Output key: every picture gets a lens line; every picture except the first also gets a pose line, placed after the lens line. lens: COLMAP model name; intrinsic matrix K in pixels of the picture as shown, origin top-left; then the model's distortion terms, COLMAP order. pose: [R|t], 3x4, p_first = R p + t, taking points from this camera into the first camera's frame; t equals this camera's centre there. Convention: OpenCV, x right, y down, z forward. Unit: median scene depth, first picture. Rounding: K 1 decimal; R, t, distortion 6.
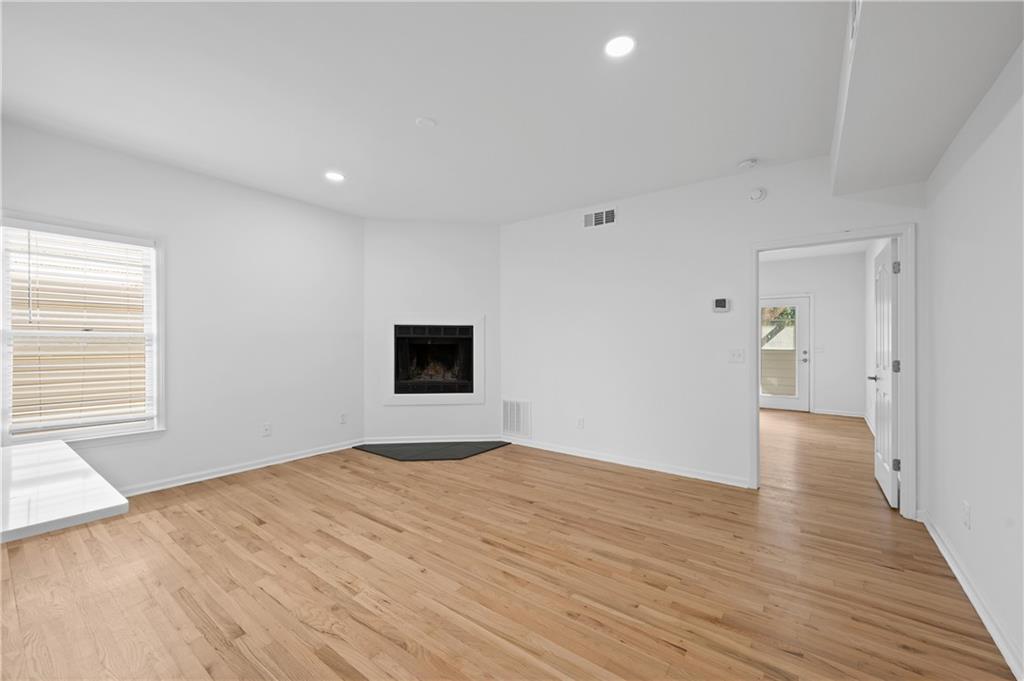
lens RADIAL K [[411.0, 0, 512.6], [0, 411.0, 341.5], [0, 0, 1]] dist [-0.004064, -0.000233]
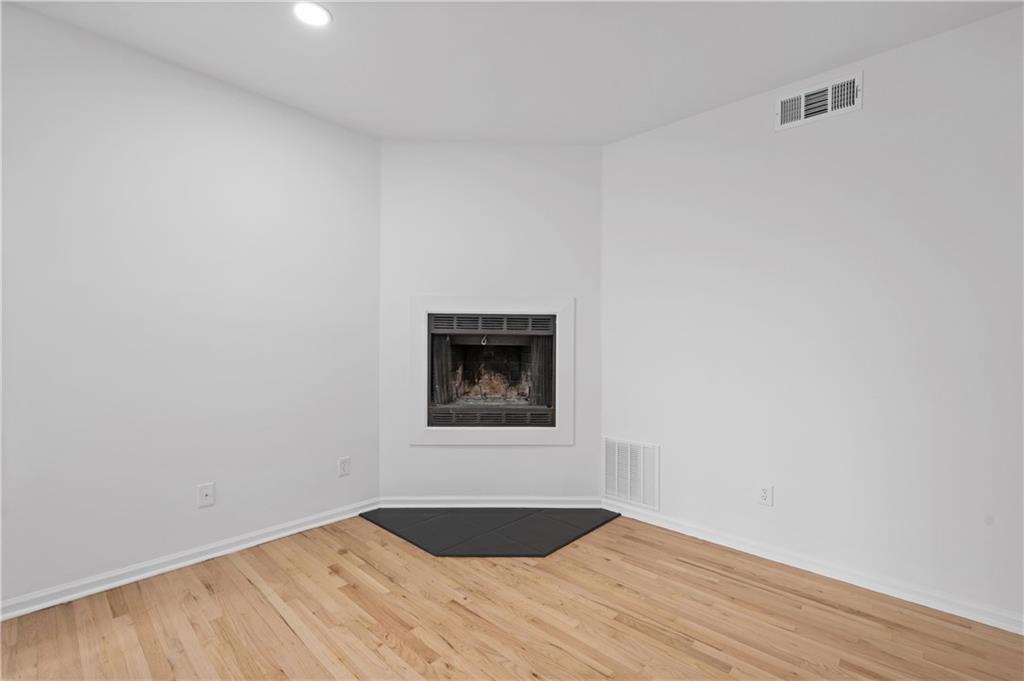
lens RADIAL K [[464.0, 0, 511.0], [0, 464.0, 340.0], [0, 0, 1]] dist [0.000246, -0.000037]
pose [[0.994083, 0.004316, -0.108536, -0.090395], [-0.004227, 0.999991, 0.001047, -0.002126], [0.108539, -0.000582, 0.994092, 0.331095]]
